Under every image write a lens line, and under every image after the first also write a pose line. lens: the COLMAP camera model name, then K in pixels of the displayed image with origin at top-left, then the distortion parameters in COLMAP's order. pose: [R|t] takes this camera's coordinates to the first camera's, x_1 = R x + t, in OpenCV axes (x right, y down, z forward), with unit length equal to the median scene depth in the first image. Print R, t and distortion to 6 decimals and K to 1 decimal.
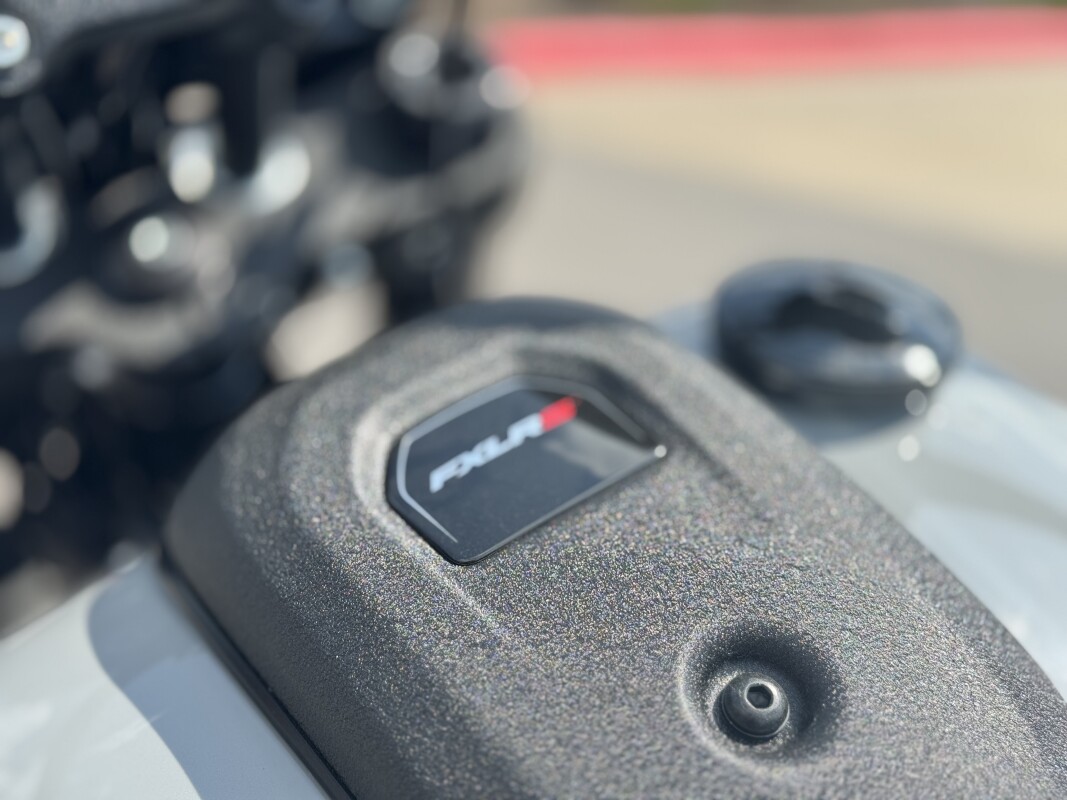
lens RADIAL K [[1484.4, 0, 534.8], [0, 1484.4, 401.8], [0, 0, 1]] dist [0.096137, 0.000000]
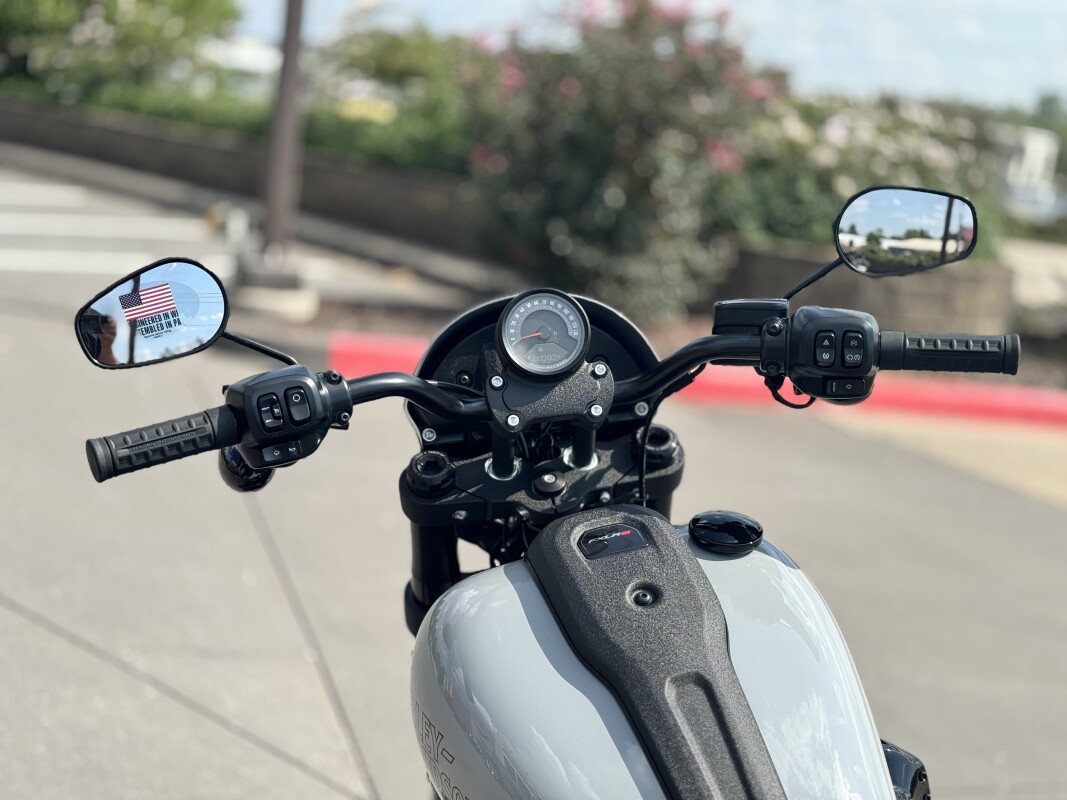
lens RADIAL K [[1484.4, 0, 533.4], [0, 1484.4, 398.8], [0, 0, 1]] dist [0.096137, 0.000000]
pose [[0.930863, 0.116840, -0.346183, 0.980306], [-0.183592, 0.968764, -0.166702, 0.325070], [0.315892, 0.218733, 0.923238, -2.451450]]
